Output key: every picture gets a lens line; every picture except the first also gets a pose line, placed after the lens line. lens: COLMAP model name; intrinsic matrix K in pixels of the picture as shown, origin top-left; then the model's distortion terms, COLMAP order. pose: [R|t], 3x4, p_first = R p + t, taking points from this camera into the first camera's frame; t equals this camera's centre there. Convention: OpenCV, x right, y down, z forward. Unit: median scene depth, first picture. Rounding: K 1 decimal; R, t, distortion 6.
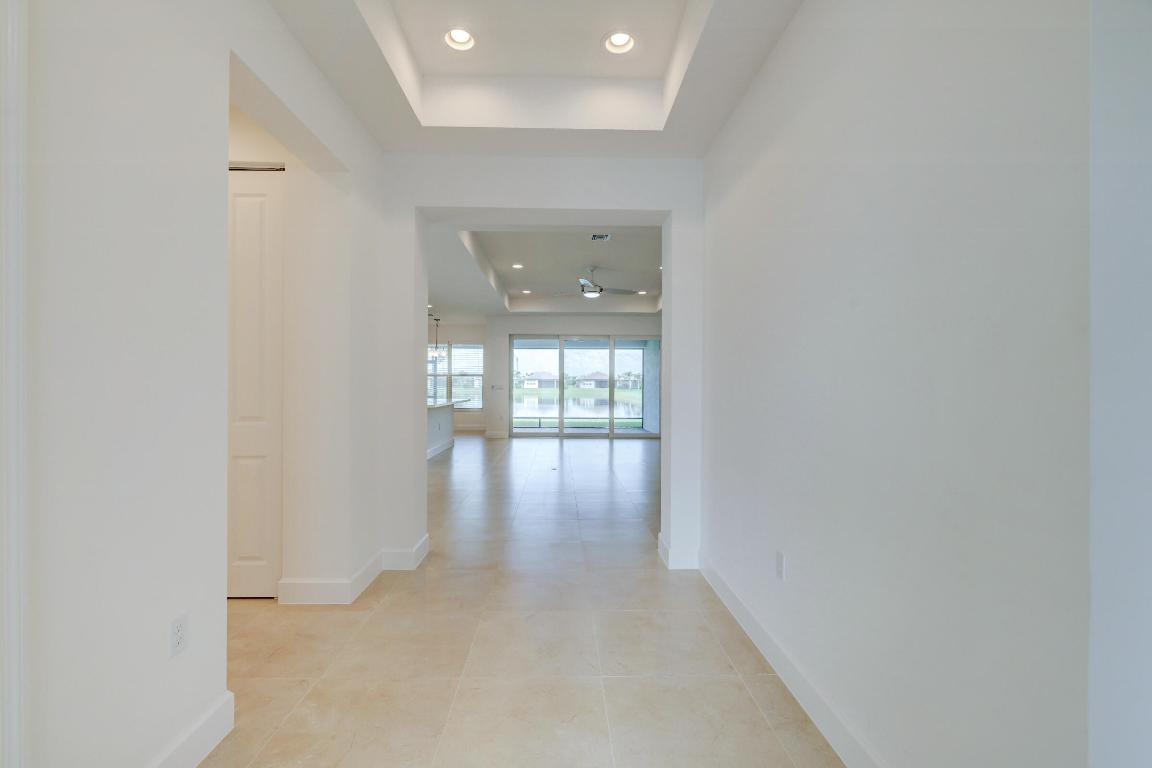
lens RADIAL K [[481.3, 0, 570.3], [0, 481.3, 383.9], [0, 0, 1]] dist [0.000742, -0.000105]
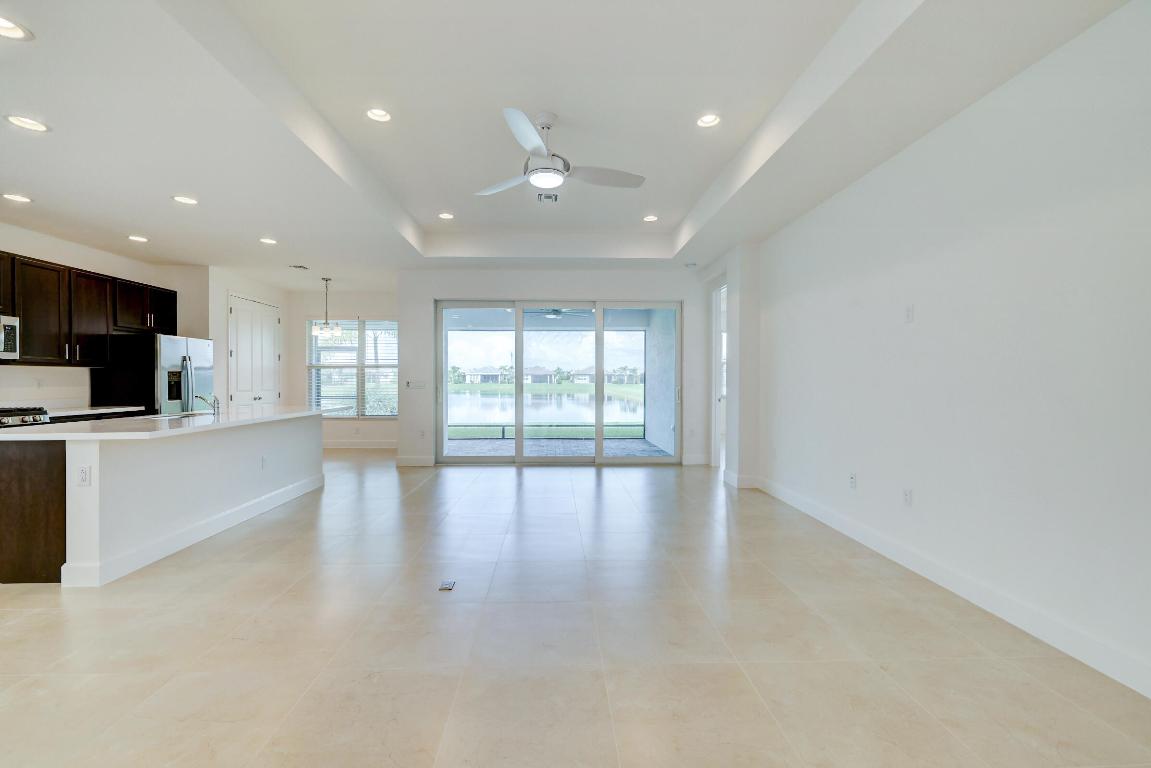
lens RADIAL K [[480.9, 0, 569.8], [0, 480.9, 383.9], [0, 0, 1]] dist [0.000742, -0.000105]
pose [[0.999956, -0.003231, 0.008806, 0.038314], [0.003138, 0.999940, 0.010508, -0.000020], [-0.008840, -0.010480, 0.999906, 0.340063]]
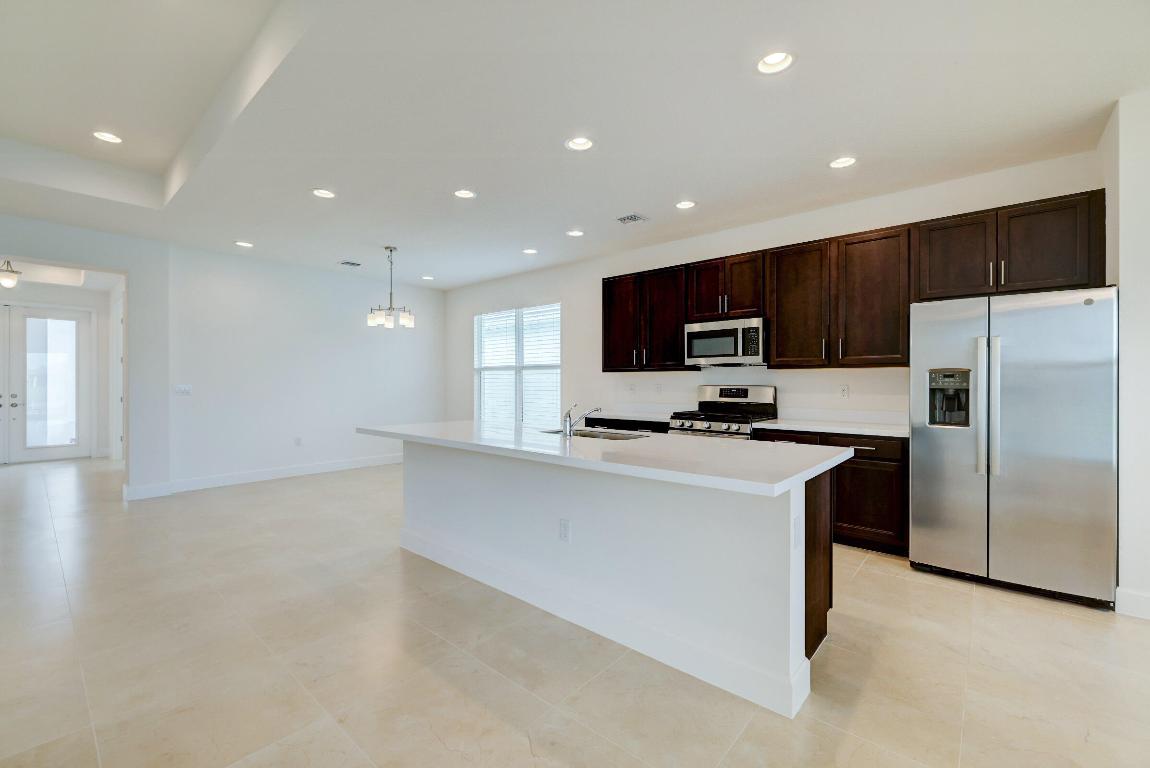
lens RADIAL K [[480.5, 0, 569.3], [0, 480.5, 383.9], [0, 0, 1]] dist [0.000742, -0.000105]
pose [[-0.676808, -0.000671, -0.736159, -0.037315], [-0.001409, 0.999999, 0.000384, -0.001210], [0.736158, 0.001297, -0.676809, 0.846992]]
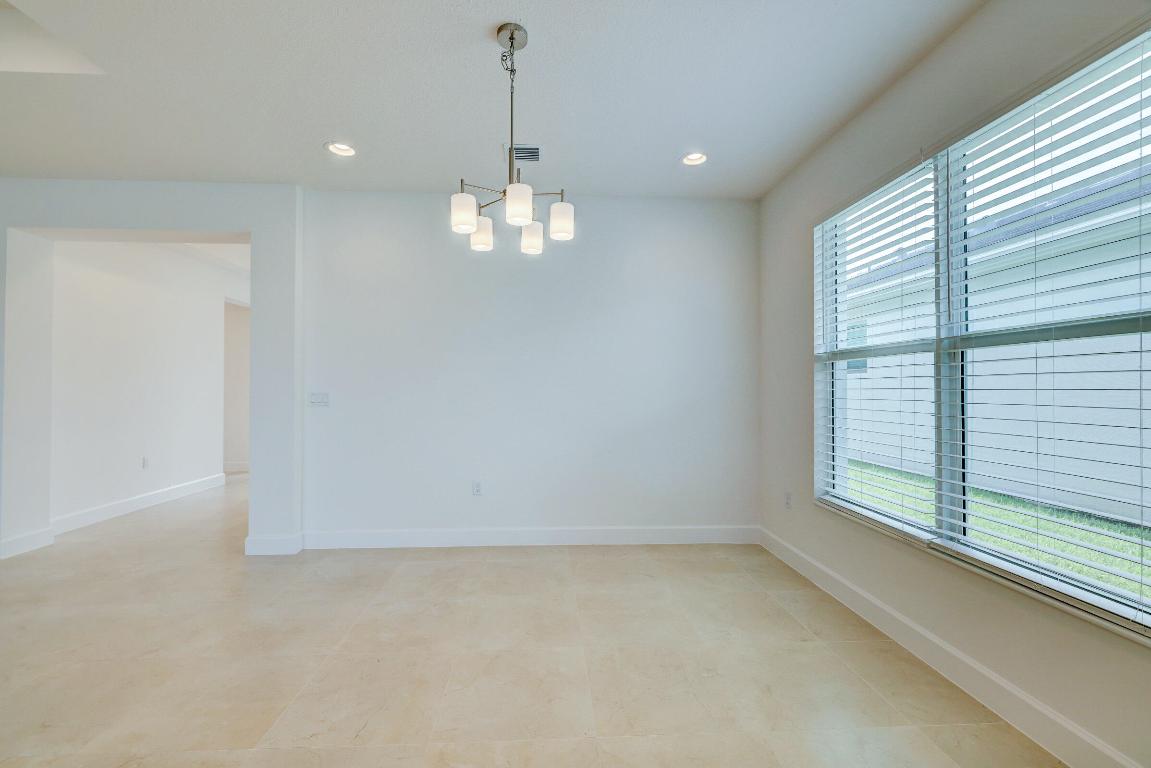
lens RADIAL K [[480.9, 0, 569.8], [0, 480.9, 383.9], [0, 0, 1]] dist [0.000742, -0.000105]
pose [[-0.999479, -0.006643, -0.031583, -0.270103], [-0.006293, 0.999918, -0.011148, -0.002054], [0.031654, -0.010943, -0.999439, 0.590888]]
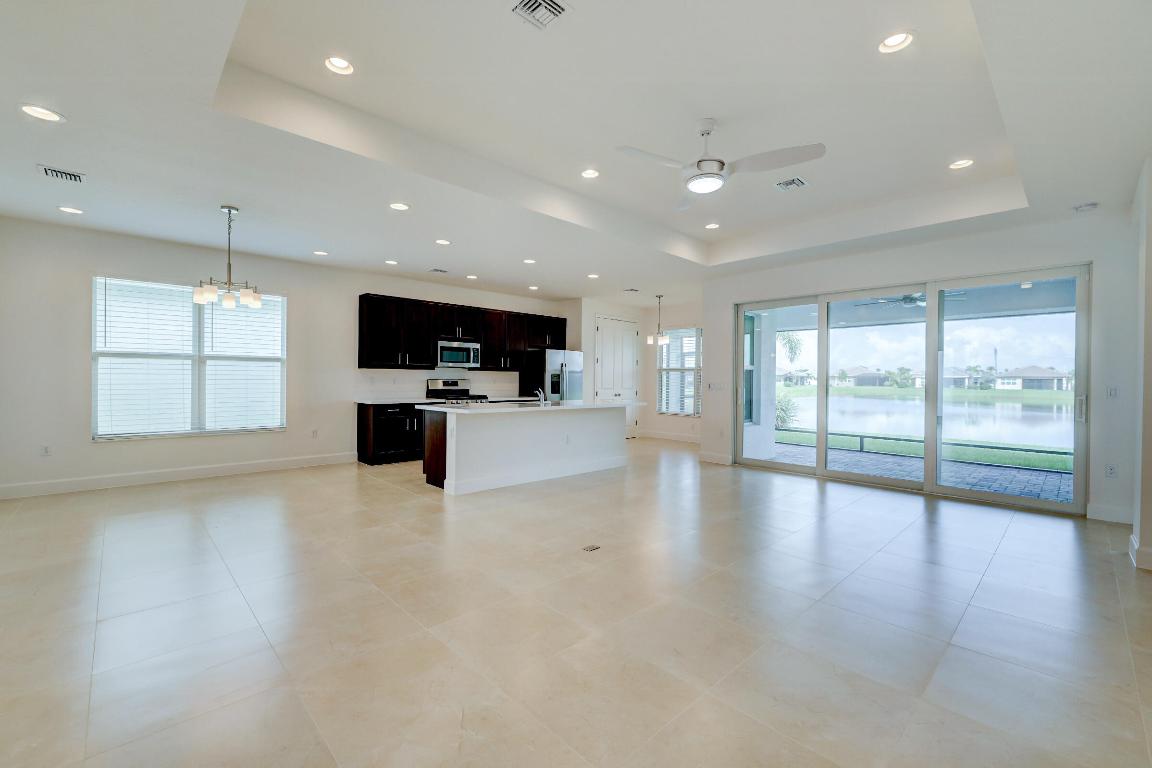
lens RADIAL K [[481.3, 0, 570.3], [0, 481.3, 383.9], [0, 0, 1]] dist [0.000742, -0.000105]
pose [[0.668454, 0.010540, -0.743678, 0.184475], [-0.007251, 0.999944, 0.007655, -0.000006], [0.743718, 0.000276, 0.668494, 0.370849]]
